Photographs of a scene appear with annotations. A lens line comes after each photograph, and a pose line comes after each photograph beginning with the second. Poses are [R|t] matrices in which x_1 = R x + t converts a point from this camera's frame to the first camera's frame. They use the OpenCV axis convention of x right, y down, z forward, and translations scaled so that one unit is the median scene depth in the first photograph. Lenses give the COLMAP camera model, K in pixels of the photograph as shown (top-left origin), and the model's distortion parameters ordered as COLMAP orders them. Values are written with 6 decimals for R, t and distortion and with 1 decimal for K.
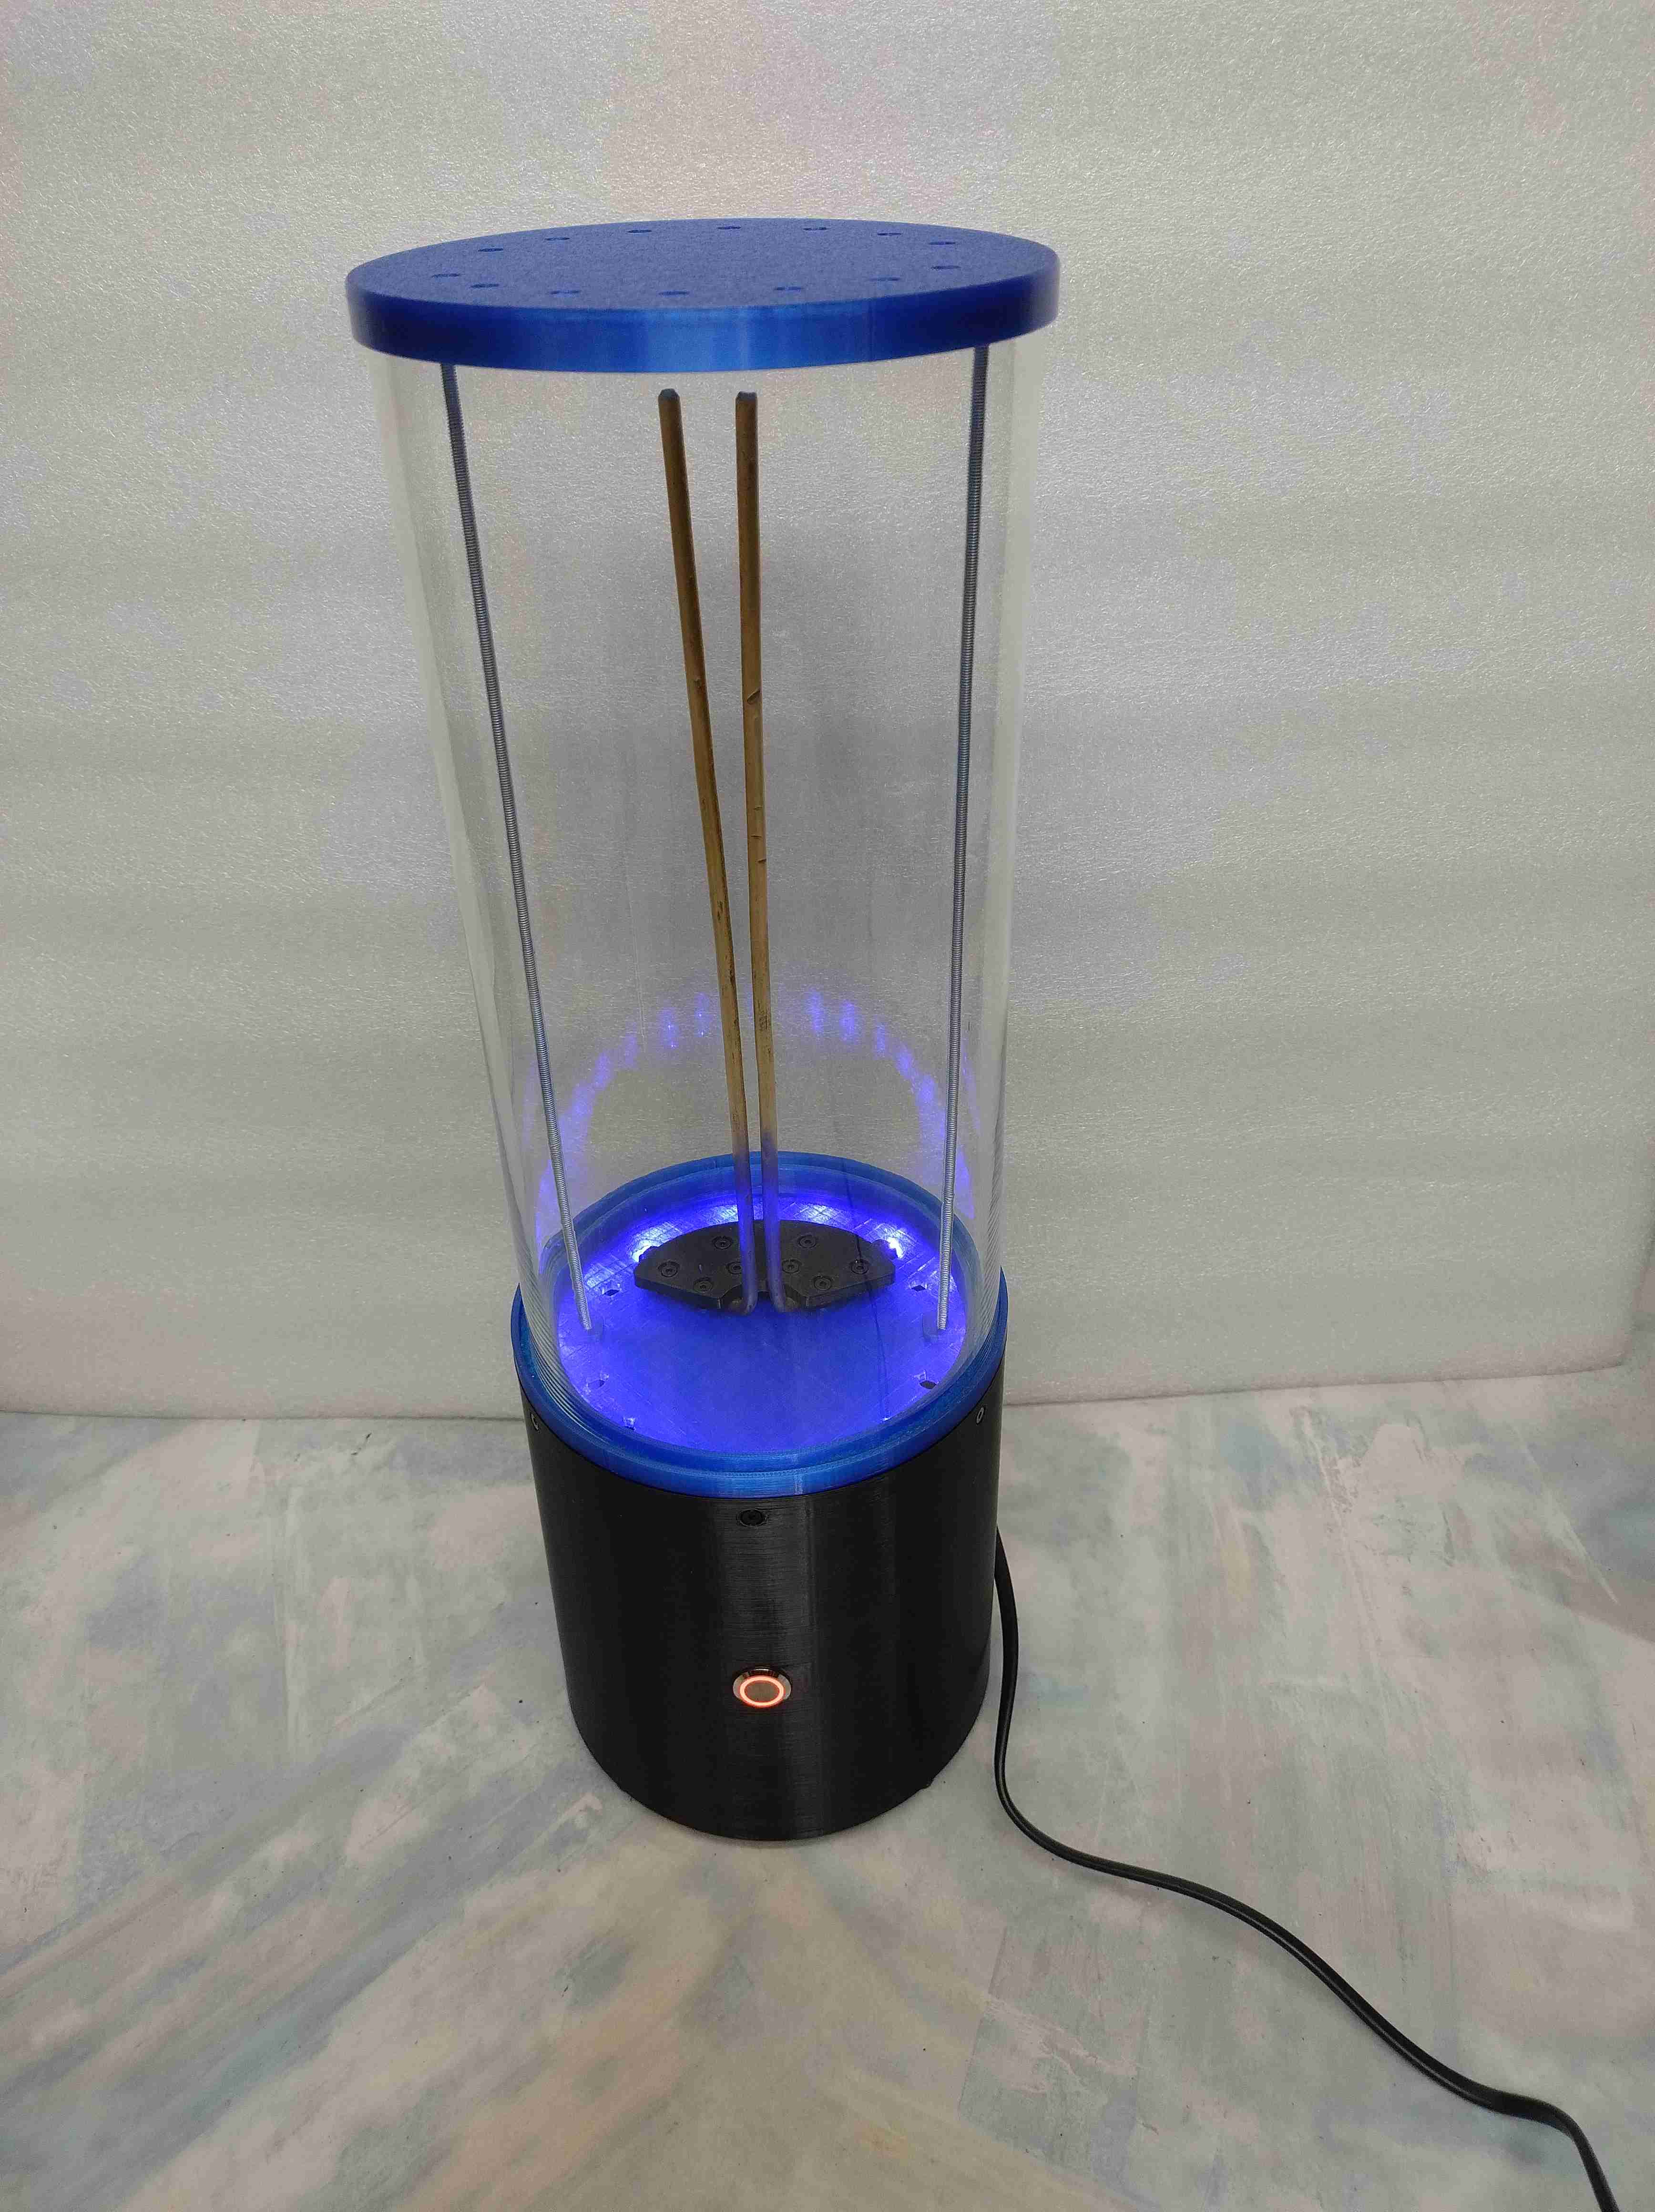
lens RADIAL K [[1688.9, 0, 844.7], [0, 1688.9, 1088.6], [0, 0, 1]] dist [0.004495, -0.026834]
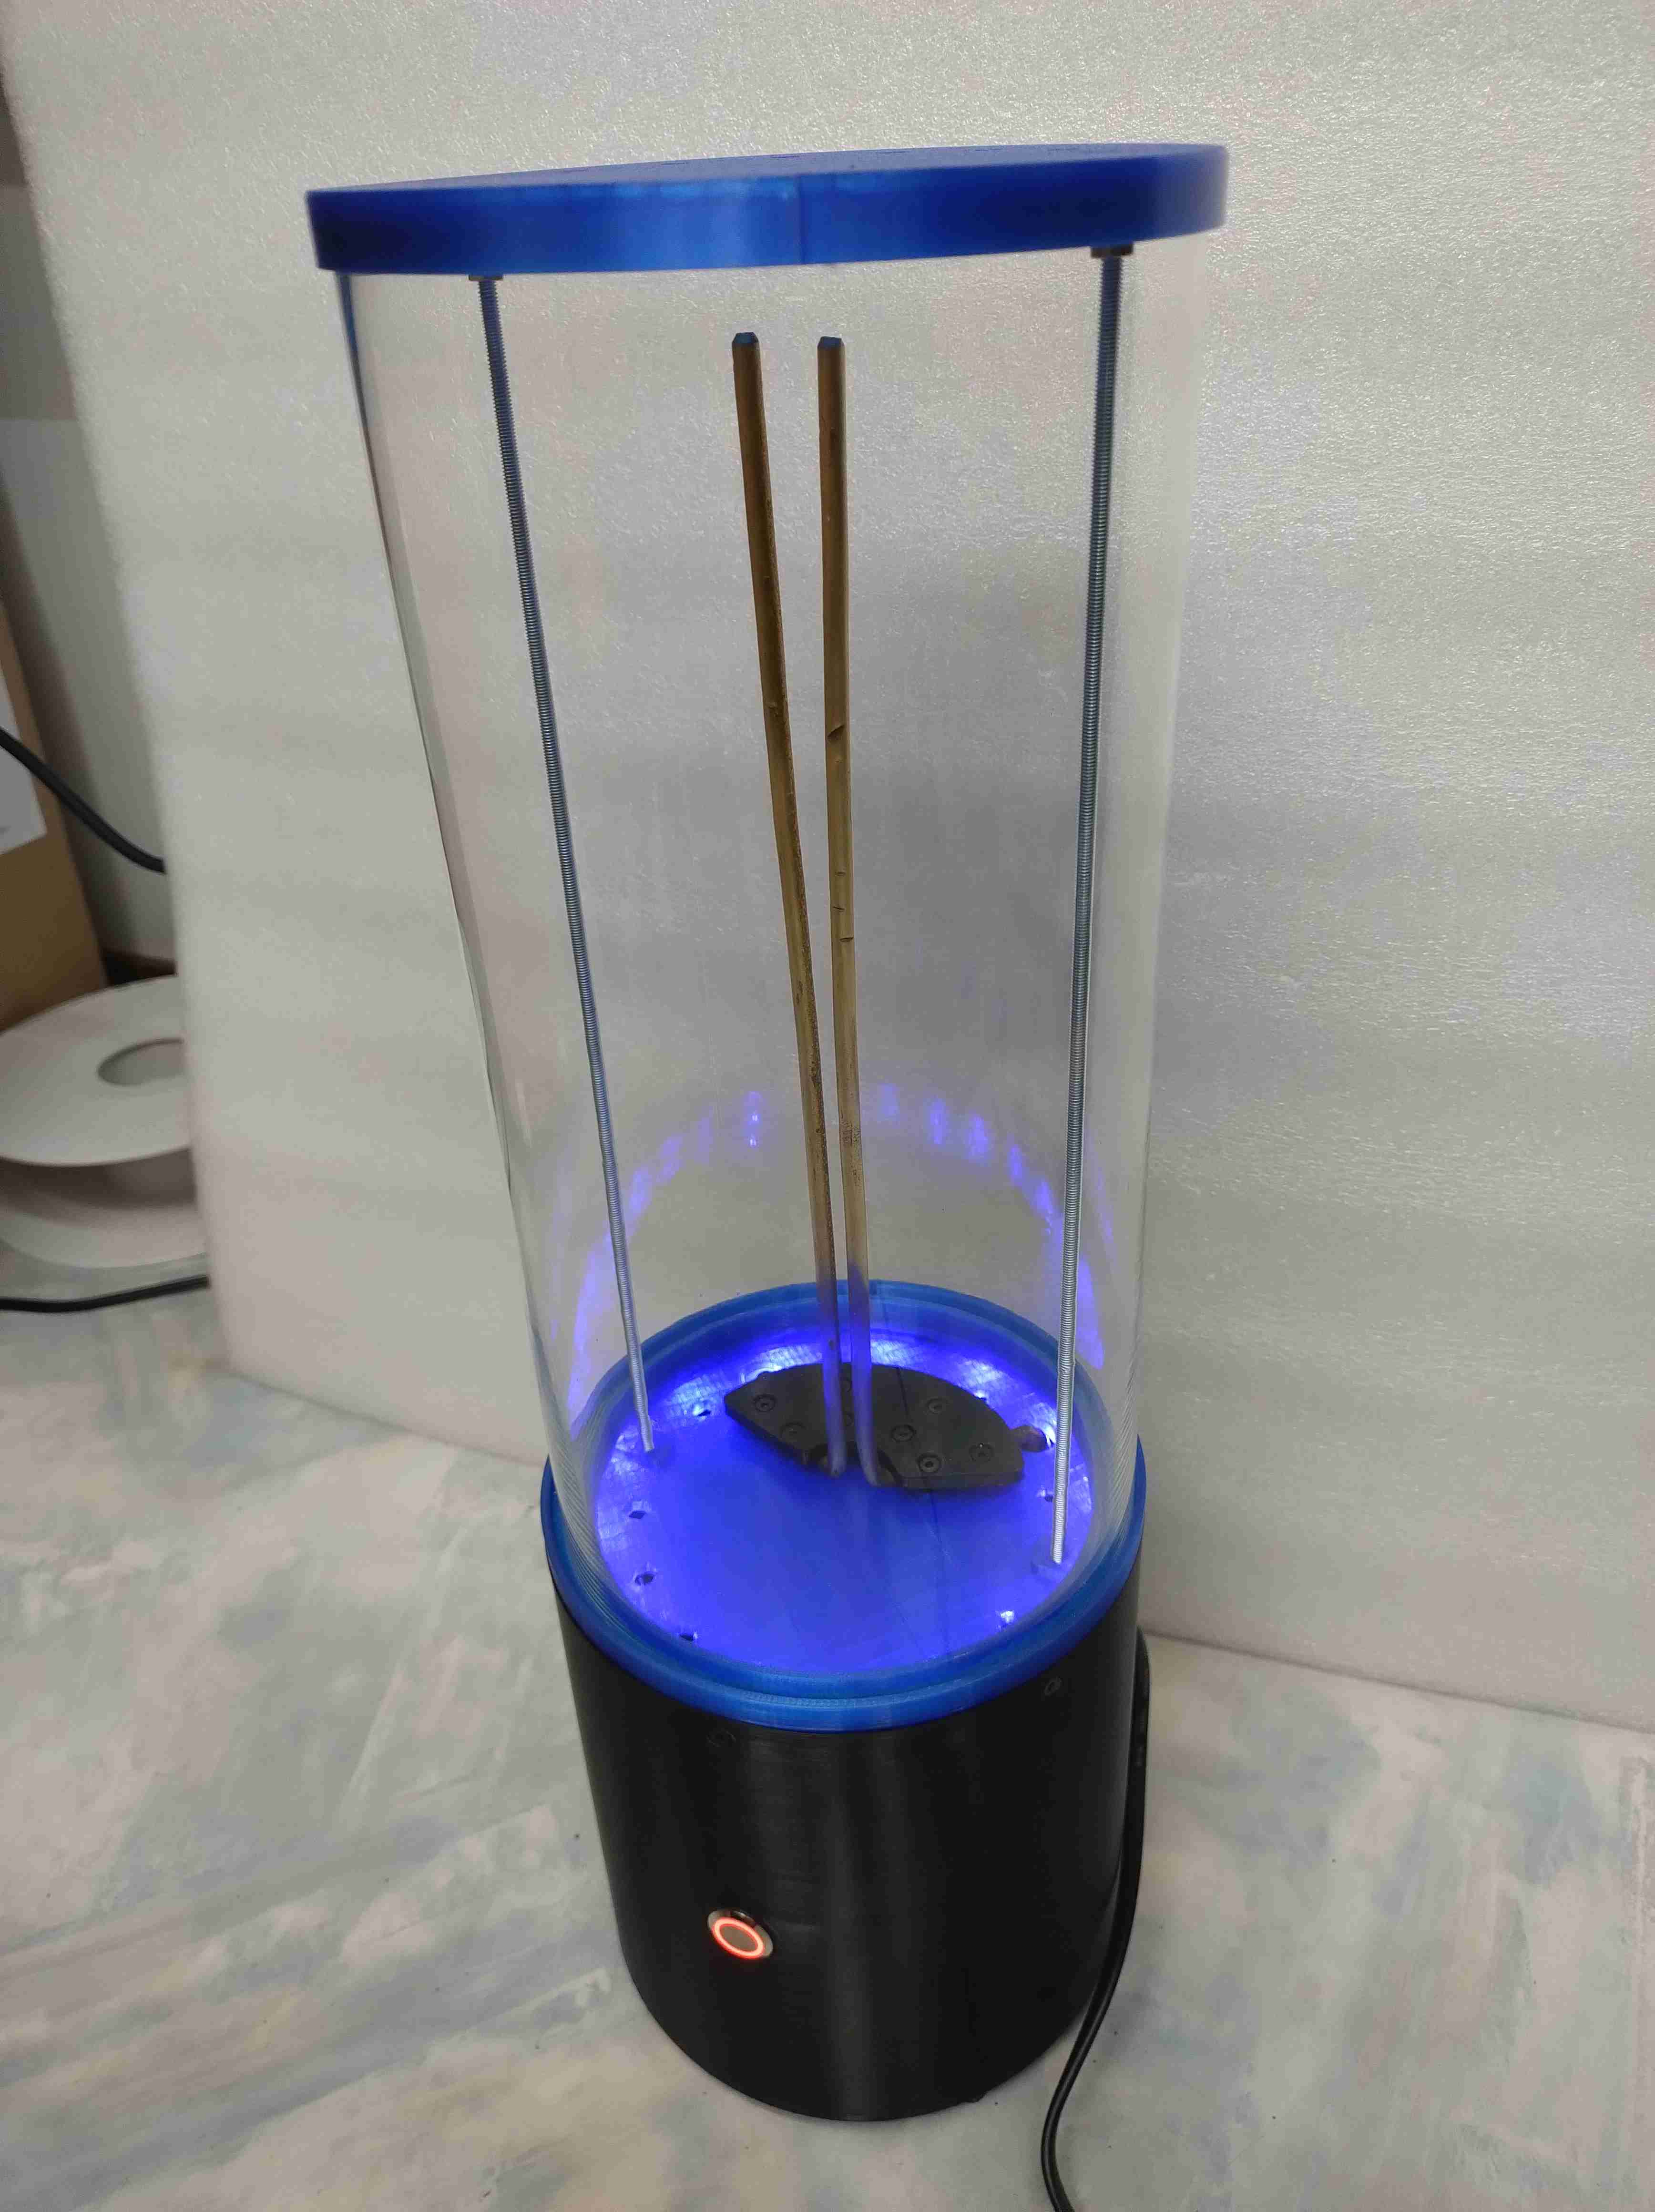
lens RADIAL K [[1688.9, 0, 825.8], [0, 1688.9, 1105.6], [0, 0, 1]] dist [0.004495, -0.026834]
pose [[0.925566, 0.168354, -0.339095, 0.178399], [-0.179330, 0.983788, -0.001052, -0.042002], [0.333420, 0.061783, 0.940752, 0.192468]]
